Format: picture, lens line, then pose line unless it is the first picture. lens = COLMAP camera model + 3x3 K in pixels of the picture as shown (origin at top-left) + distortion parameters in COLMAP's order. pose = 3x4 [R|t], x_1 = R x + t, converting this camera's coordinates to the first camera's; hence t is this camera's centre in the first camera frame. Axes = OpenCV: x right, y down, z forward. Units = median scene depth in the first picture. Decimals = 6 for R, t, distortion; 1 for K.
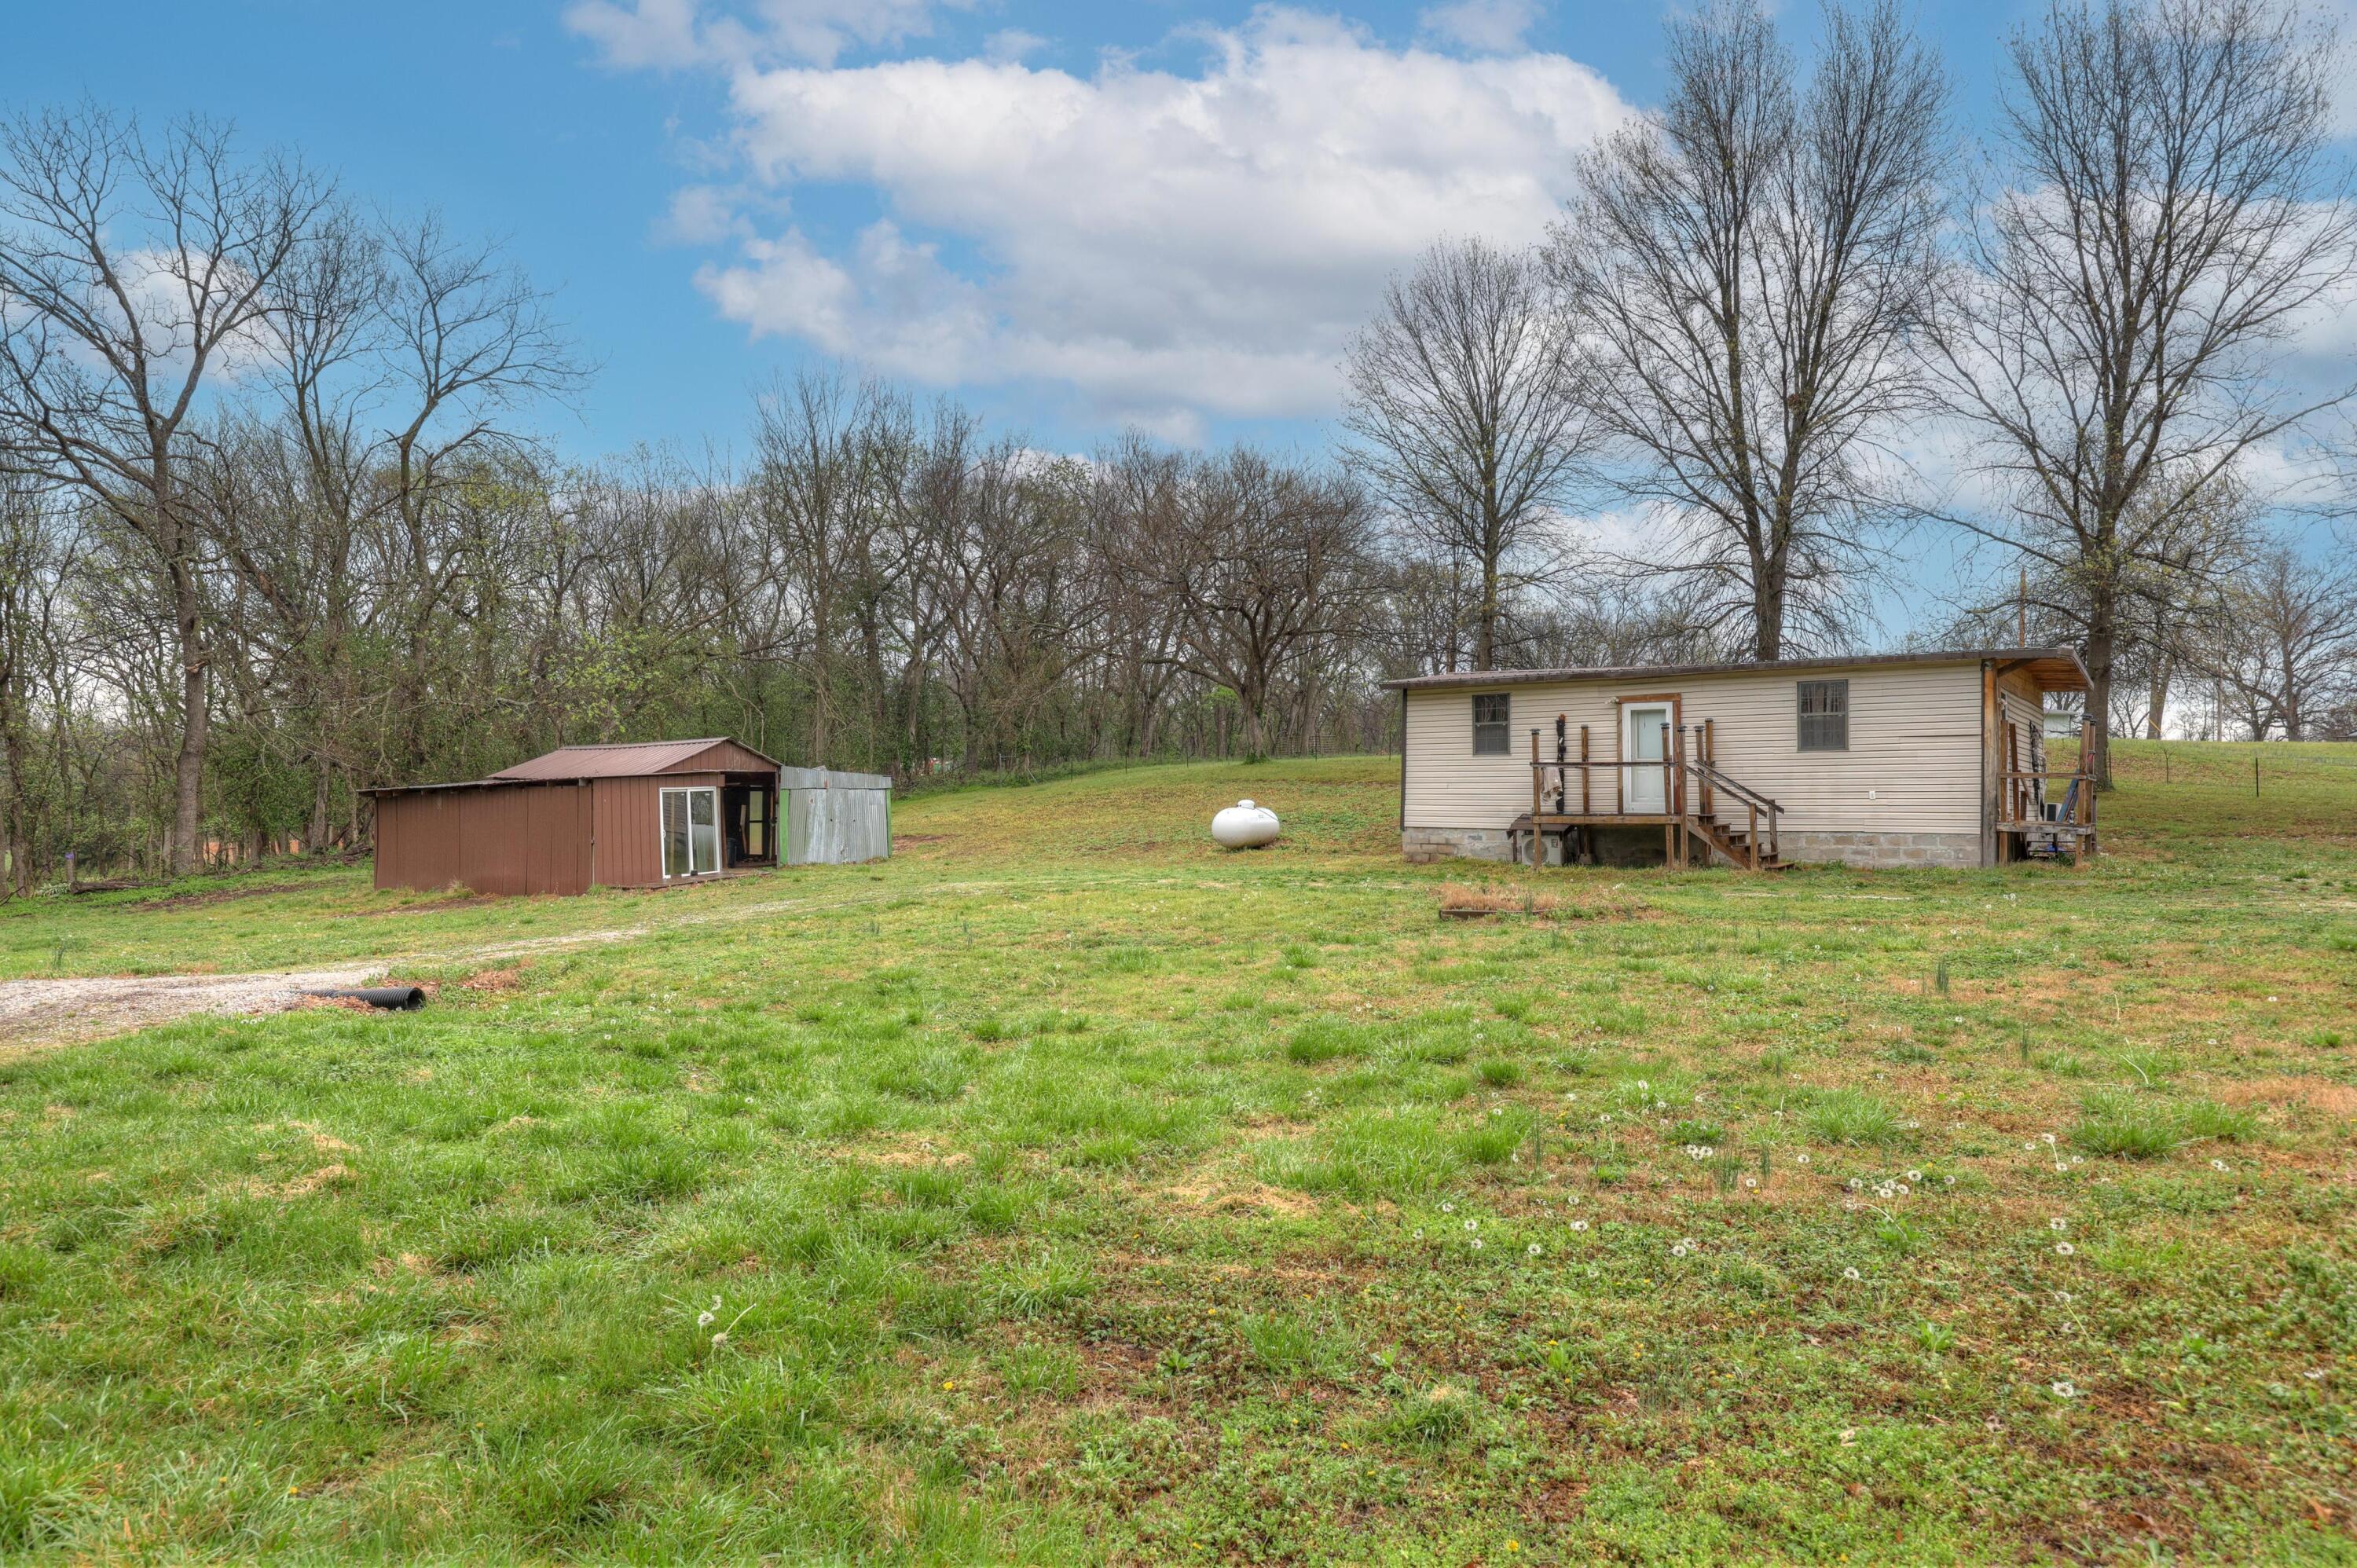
lens RADIAL K [[1410.8, 0, 1178.5], [0, 1410.8, 784.0], [0, 0, 1]] dist [0.004252, 0.002331]
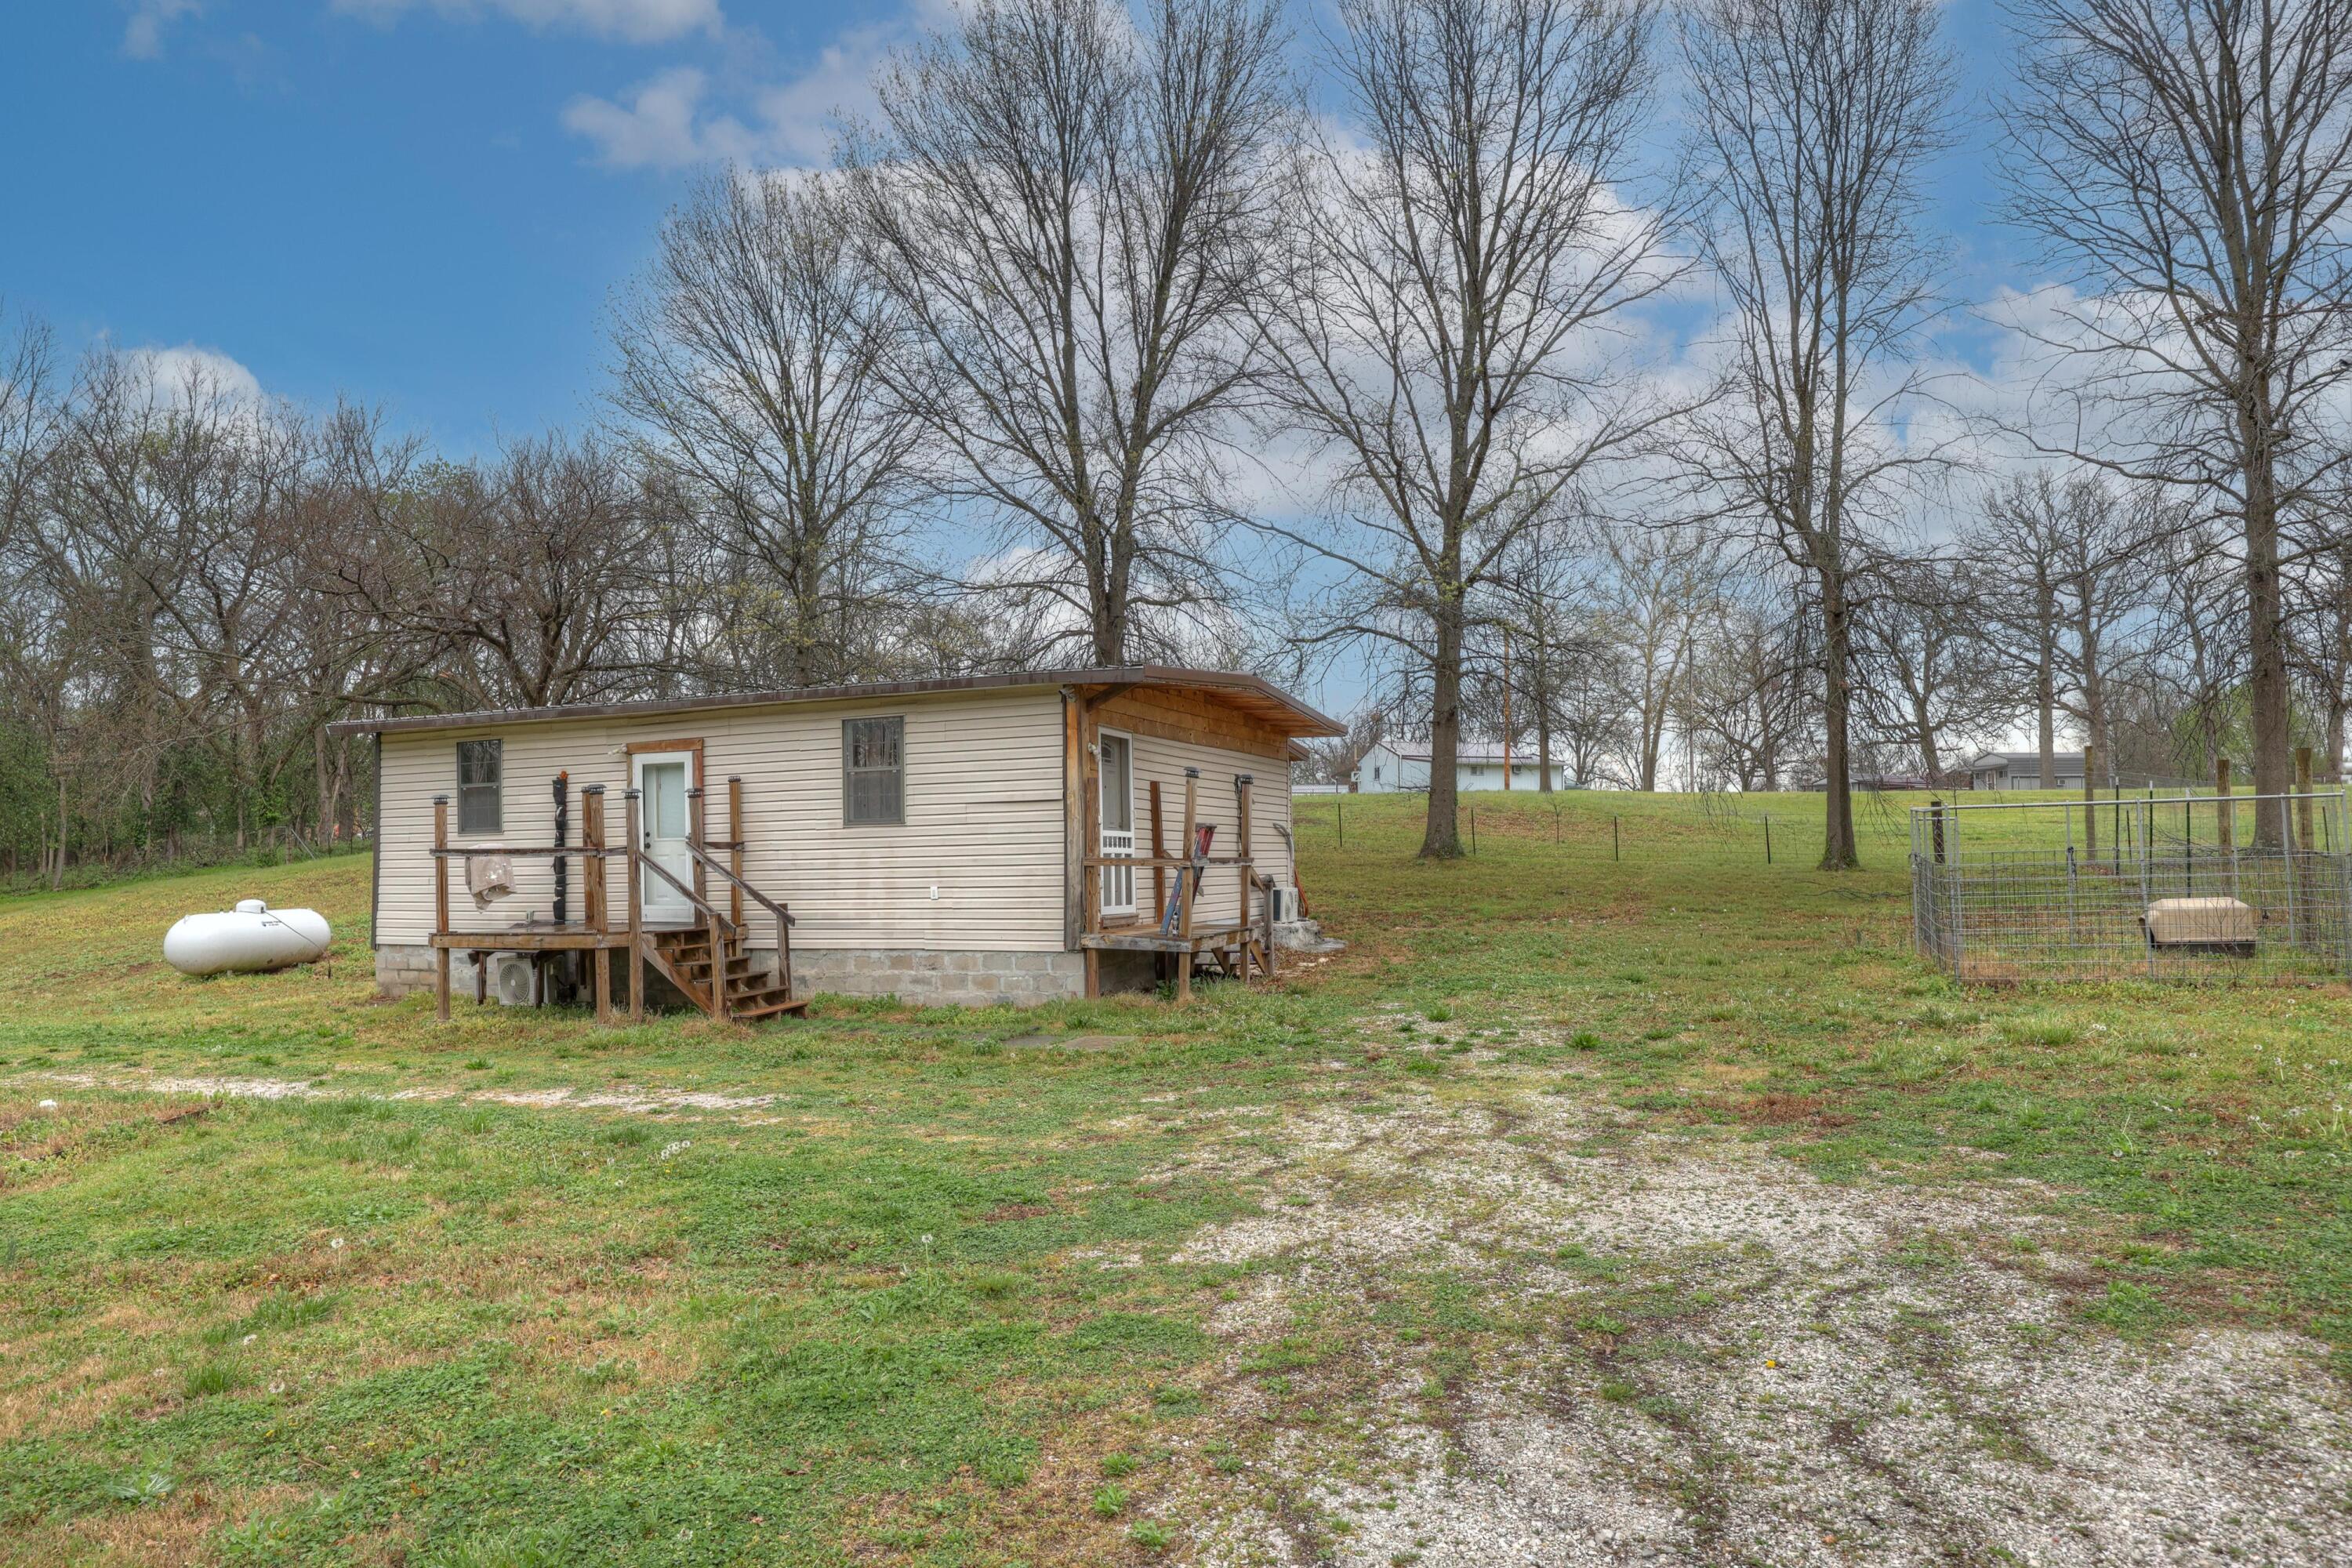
lens RADIAL K [[1447.5, 0, 1156.7], [0, 1447.5, 804.6], [0, 0, 1]] dist [0.000490, 0.003086]
pose [[0.971559, -0.011230, 0.236530, 0.364531], [0.016937, 0.999612, -0.022111, -0.013772], [-0.236189, 0.025488, 0.971373, 0.273089]]
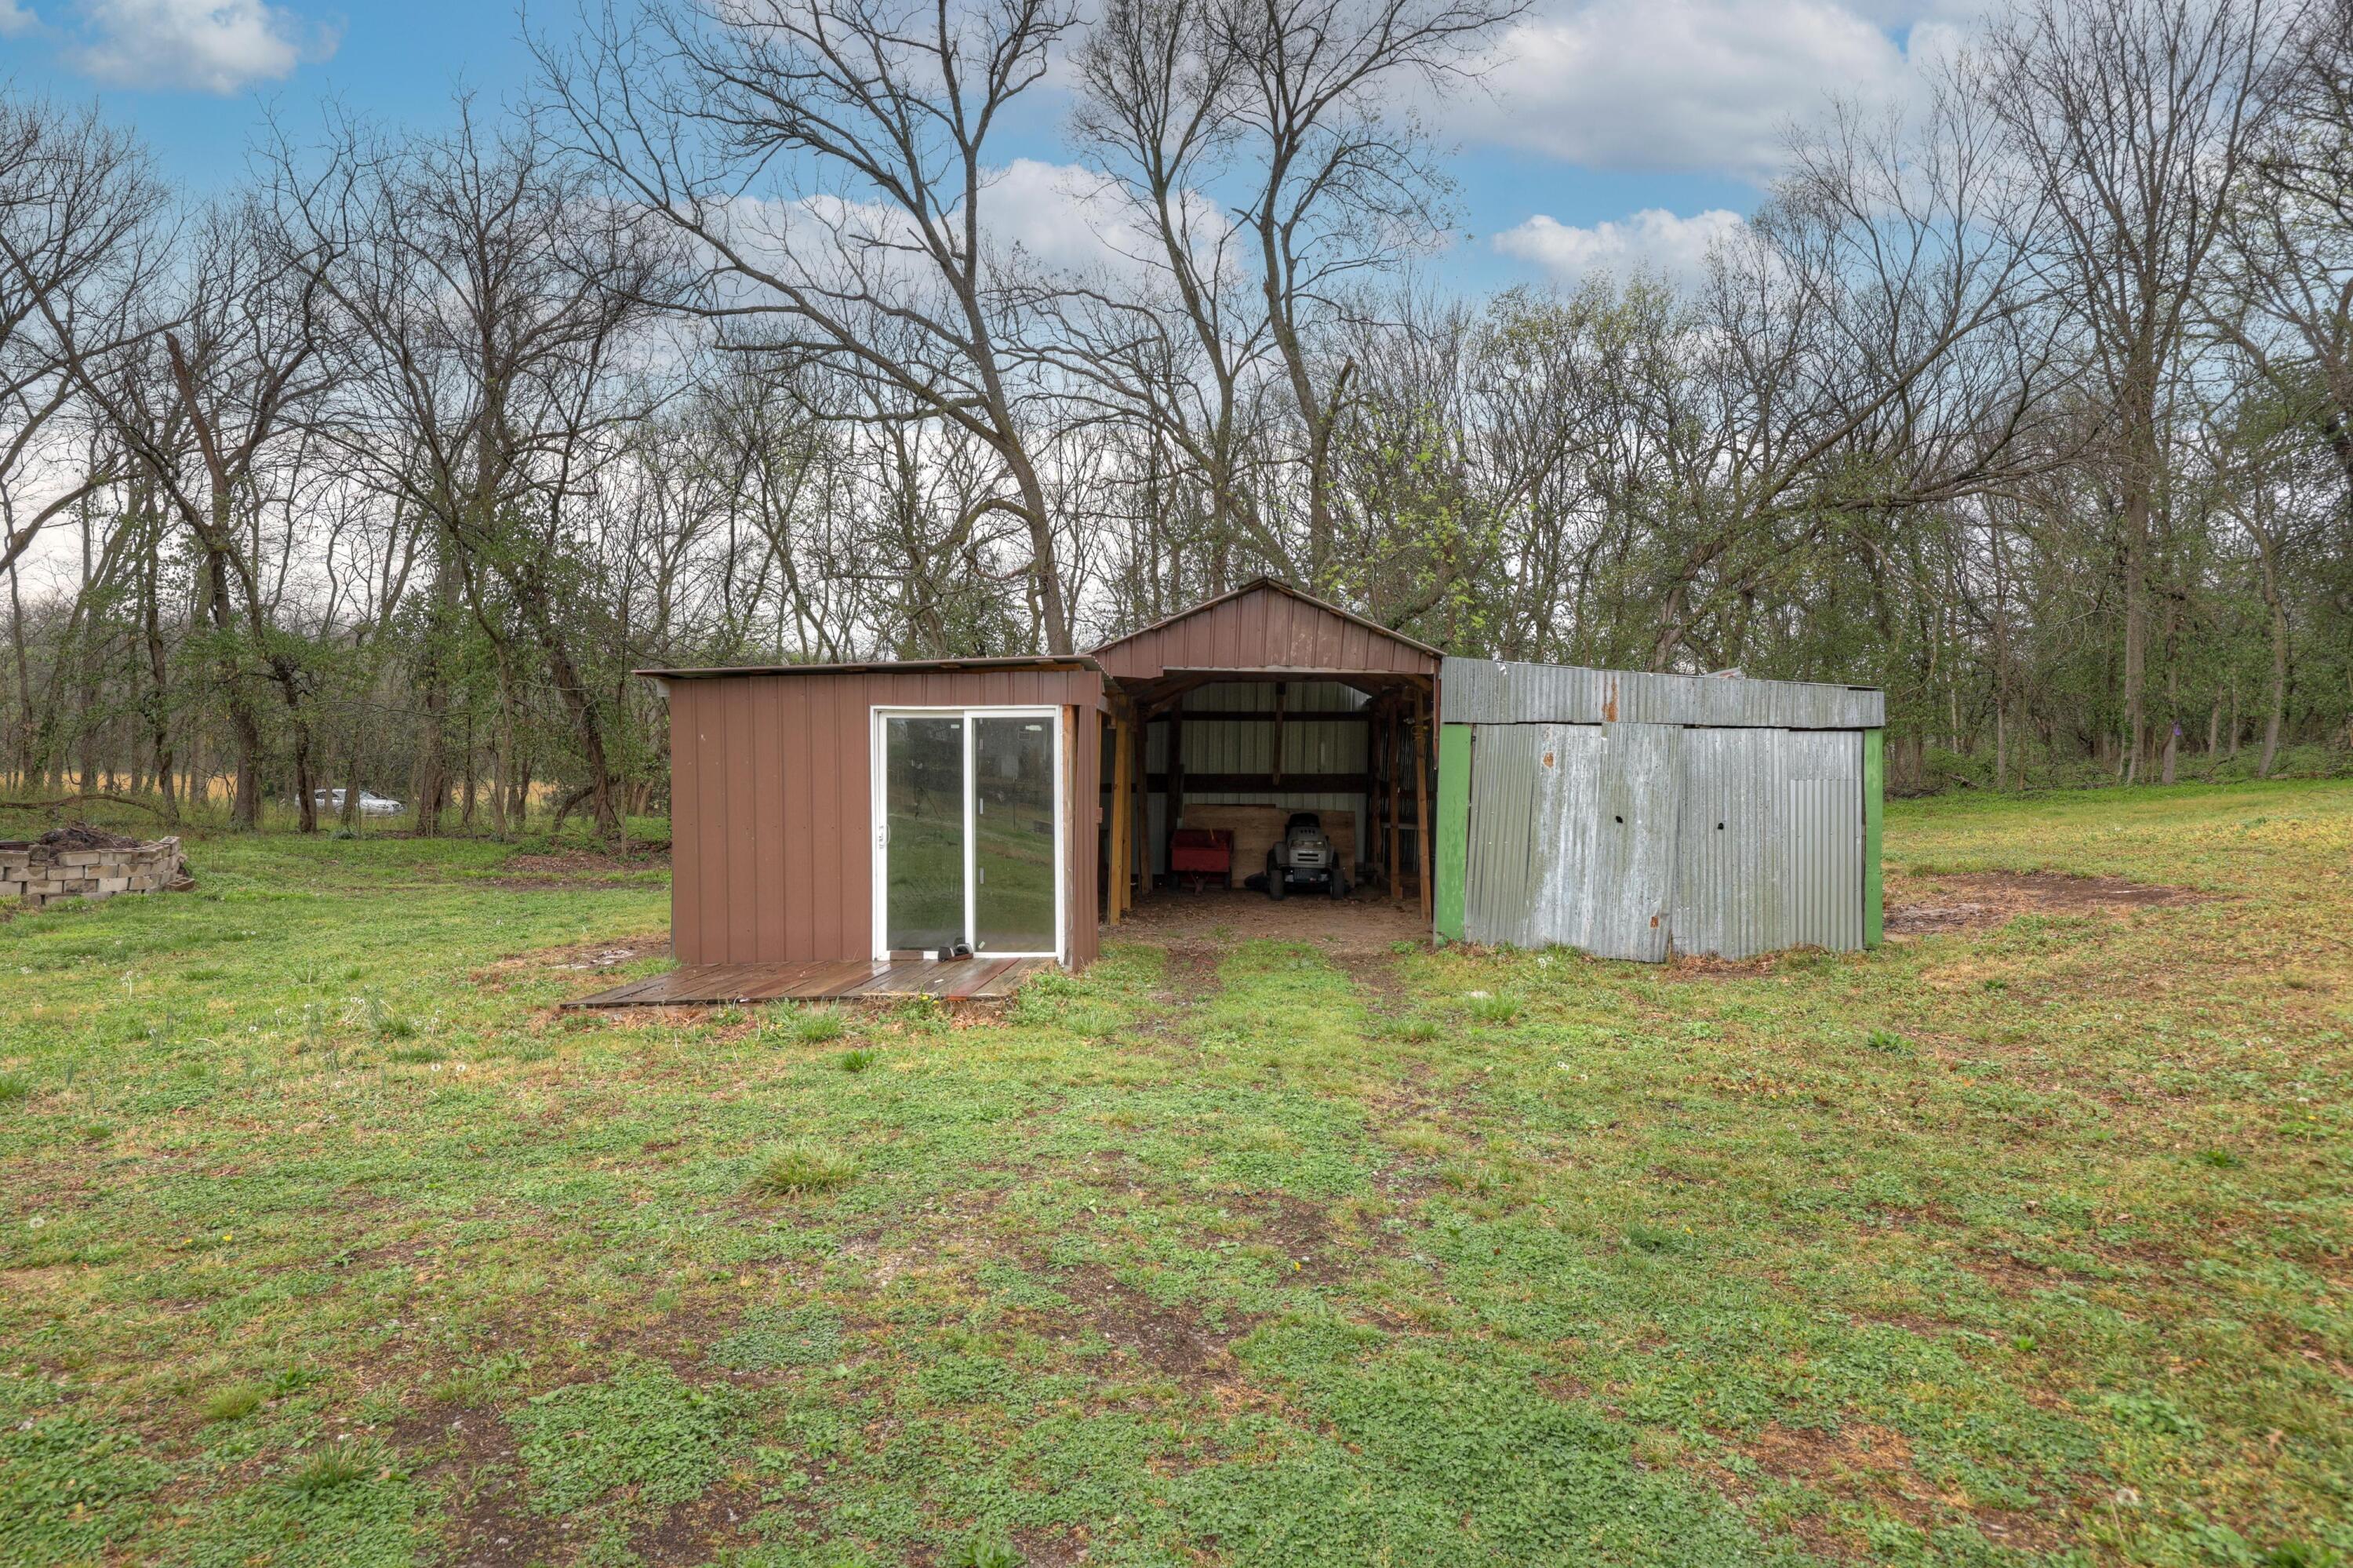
lens RADIAL K [[1240.7, 0, 1171.4], [0, 1240.7, 742.4], [0, 0, 1]] dist [-0.000828, 0.000134]
pose [[0.499295, 0.011558, -0.866355, -0.063087], [-0.016341, 0.999859, 0.003921, 0.010564], [0.866278, 0.012199, 0.499413, 1.003200]]
